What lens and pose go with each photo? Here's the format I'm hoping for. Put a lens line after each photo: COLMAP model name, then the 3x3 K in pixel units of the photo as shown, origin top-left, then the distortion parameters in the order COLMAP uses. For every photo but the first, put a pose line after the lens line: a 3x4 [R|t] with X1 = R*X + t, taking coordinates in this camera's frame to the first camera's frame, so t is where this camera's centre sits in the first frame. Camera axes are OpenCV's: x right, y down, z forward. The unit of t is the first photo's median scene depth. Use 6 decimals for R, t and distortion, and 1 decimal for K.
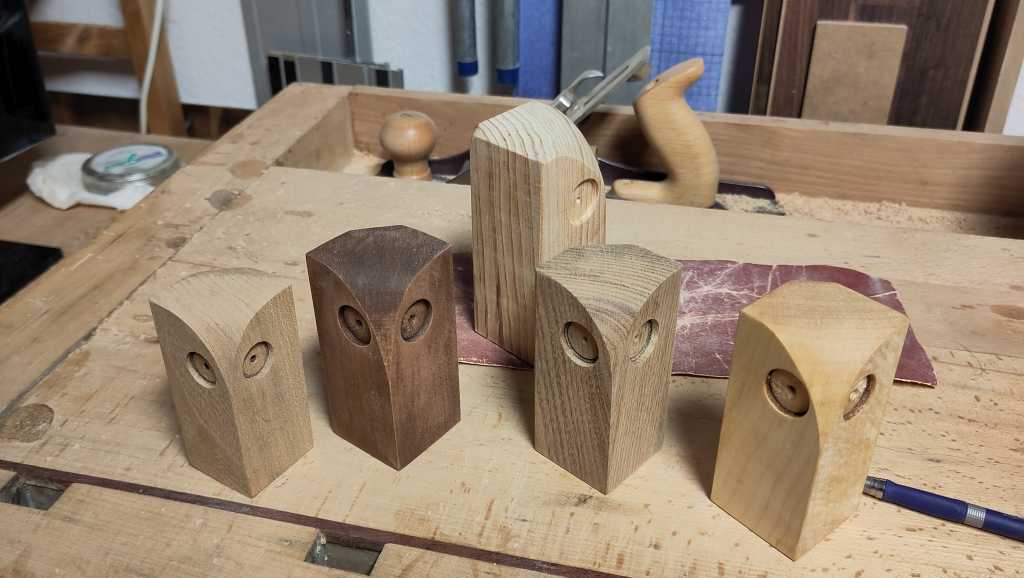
lens RADIAL K [[838.5, 0, 508.1], [0, 838.5, 290.9], [0, 0, 1]] dist [-0.004527, 0.001972]
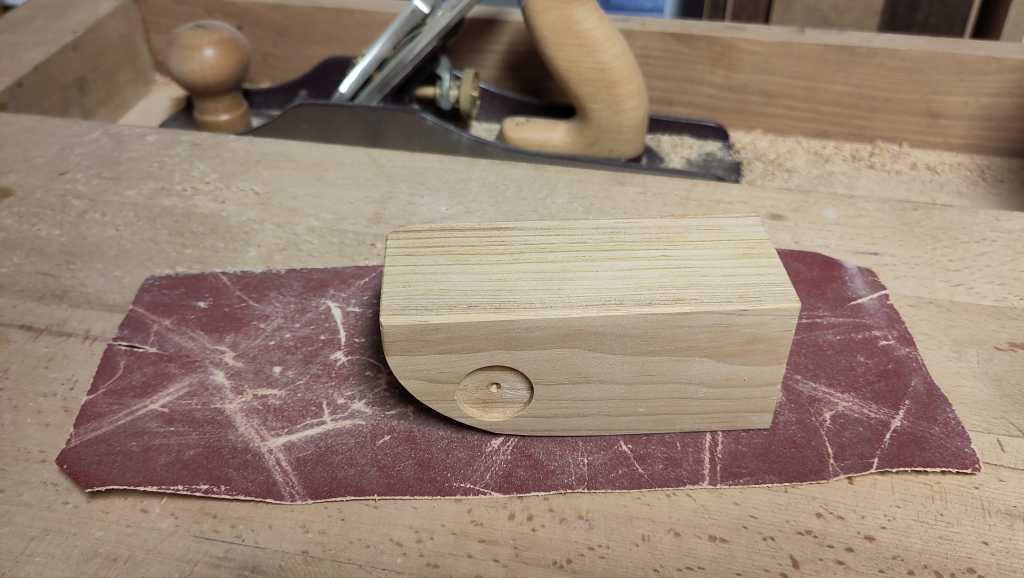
lens RADIAL K [[838.5, 0, 516.9], [0, 838.5, 288.2], [0, 0, 1]] dist [-0.004527, 0.001972]
pose [[0.999018, -0.024145, 0.037155, 0.108634], [0.019584, 0.992754, 0.118558, -0.073320], [-0.039748, -0.117714, 0.992252, 0.283777]]
